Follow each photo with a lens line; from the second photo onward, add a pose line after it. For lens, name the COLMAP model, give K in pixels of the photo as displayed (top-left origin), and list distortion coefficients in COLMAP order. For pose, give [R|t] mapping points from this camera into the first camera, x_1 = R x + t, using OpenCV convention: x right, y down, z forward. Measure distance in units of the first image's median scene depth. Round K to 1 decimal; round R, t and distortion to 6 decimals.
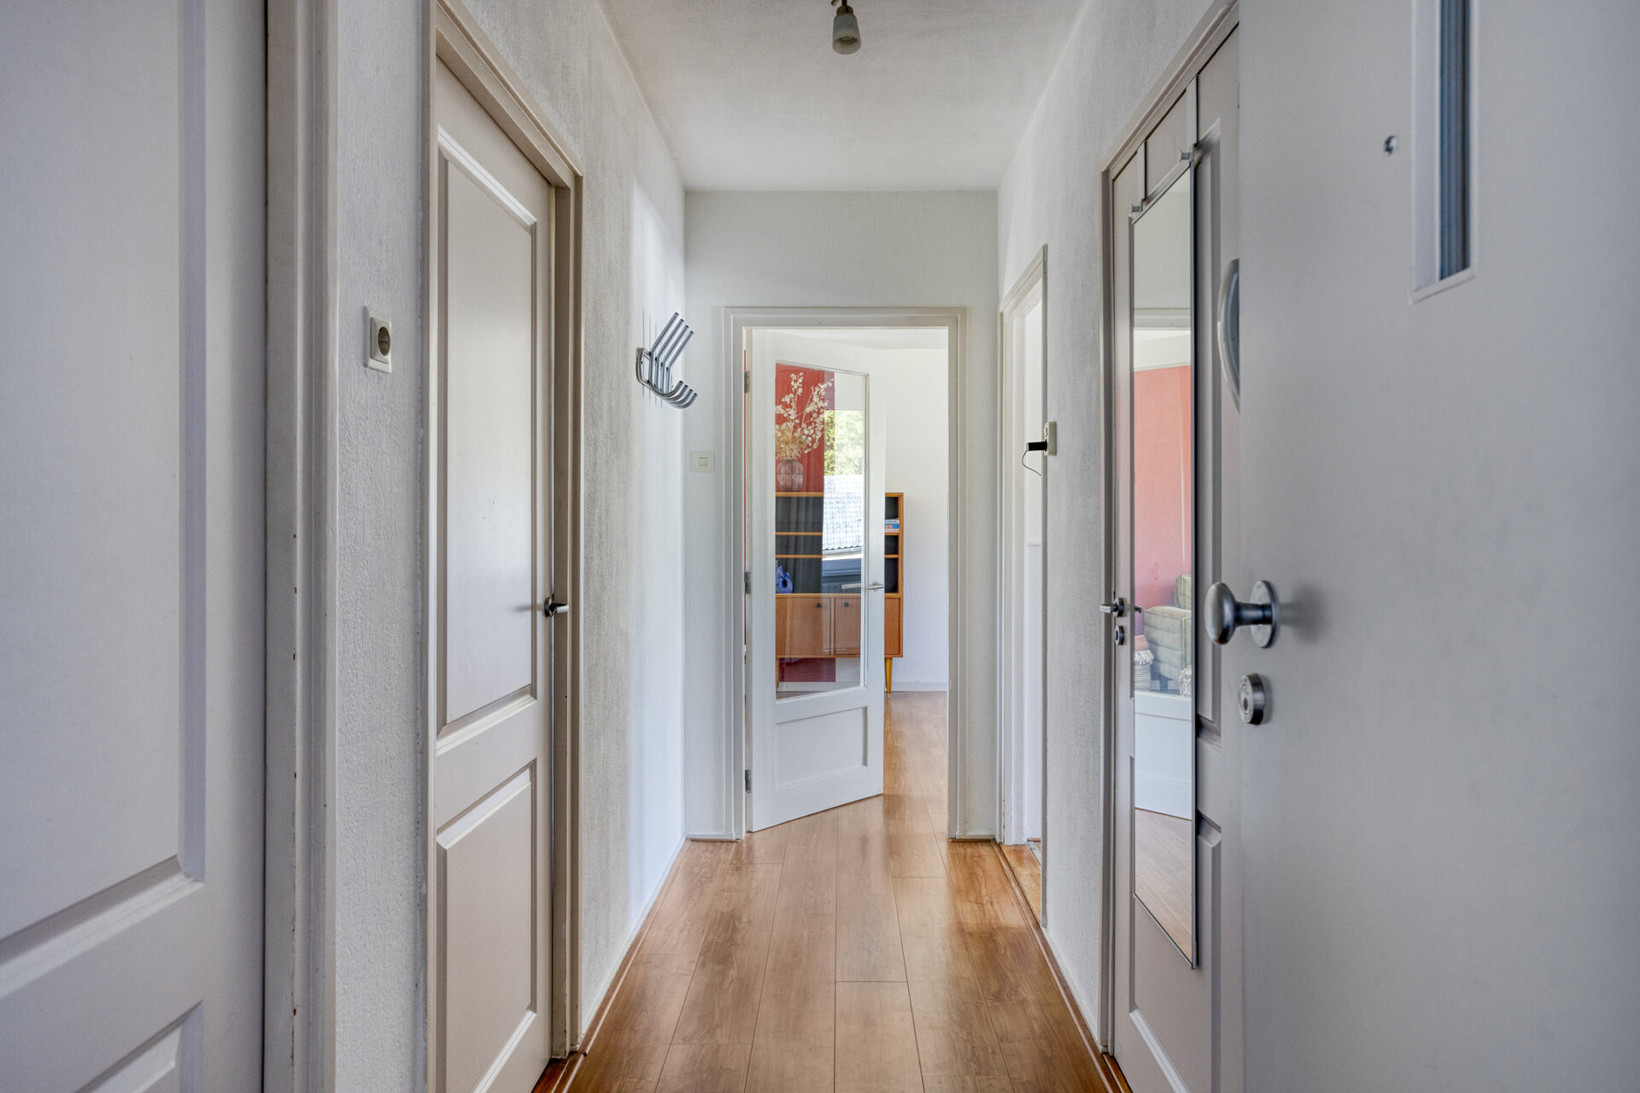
lens RADIAL K [[1136.2, 0, 820.5], [0, 1136.2, 538.9], [0, 0, 1]] dist [-0.003412, -0.000080]
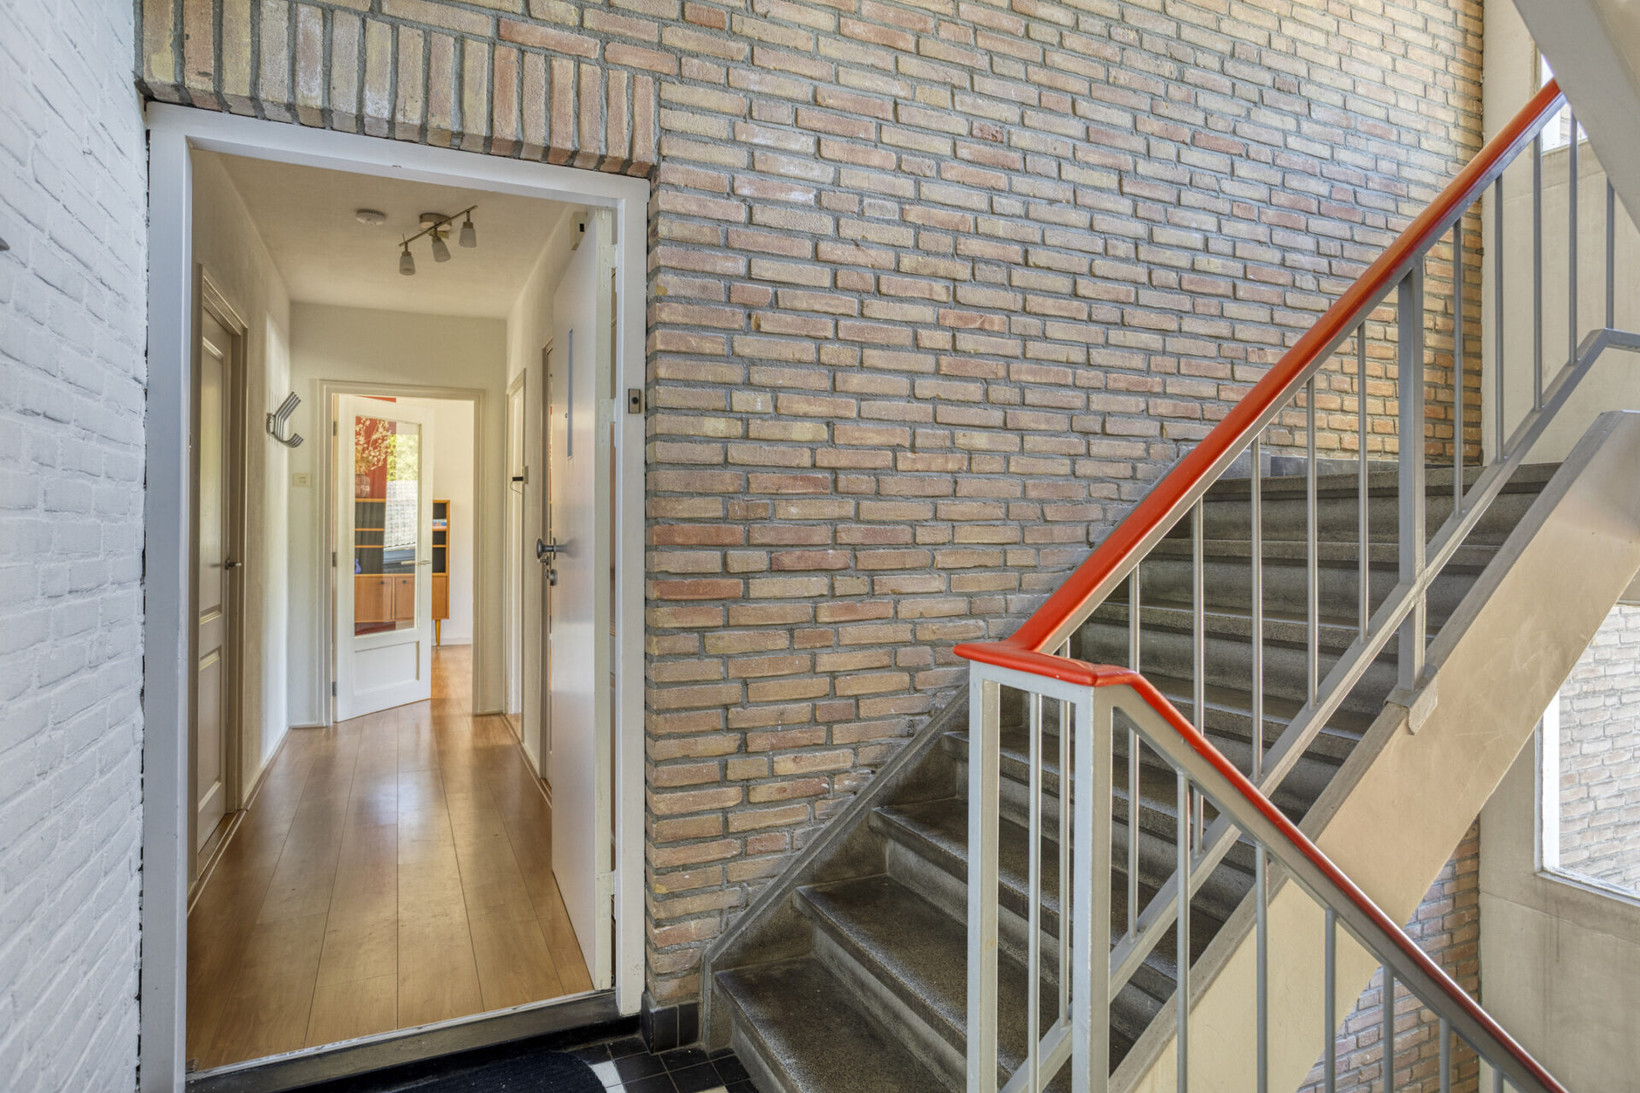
lens RADIAL K [[926.6, 0, 826.3], [0, 926.6, 516.8], [0, 0, 1]] dist [-0.018830, 0.016678]
pose [[0.899710, 0.006048, 0.436447, -0.010604], [0.003325, 0.999780, -0.020708, 0.009182], [-0.436476, 0.020082, 0.899492, -0.414573]]
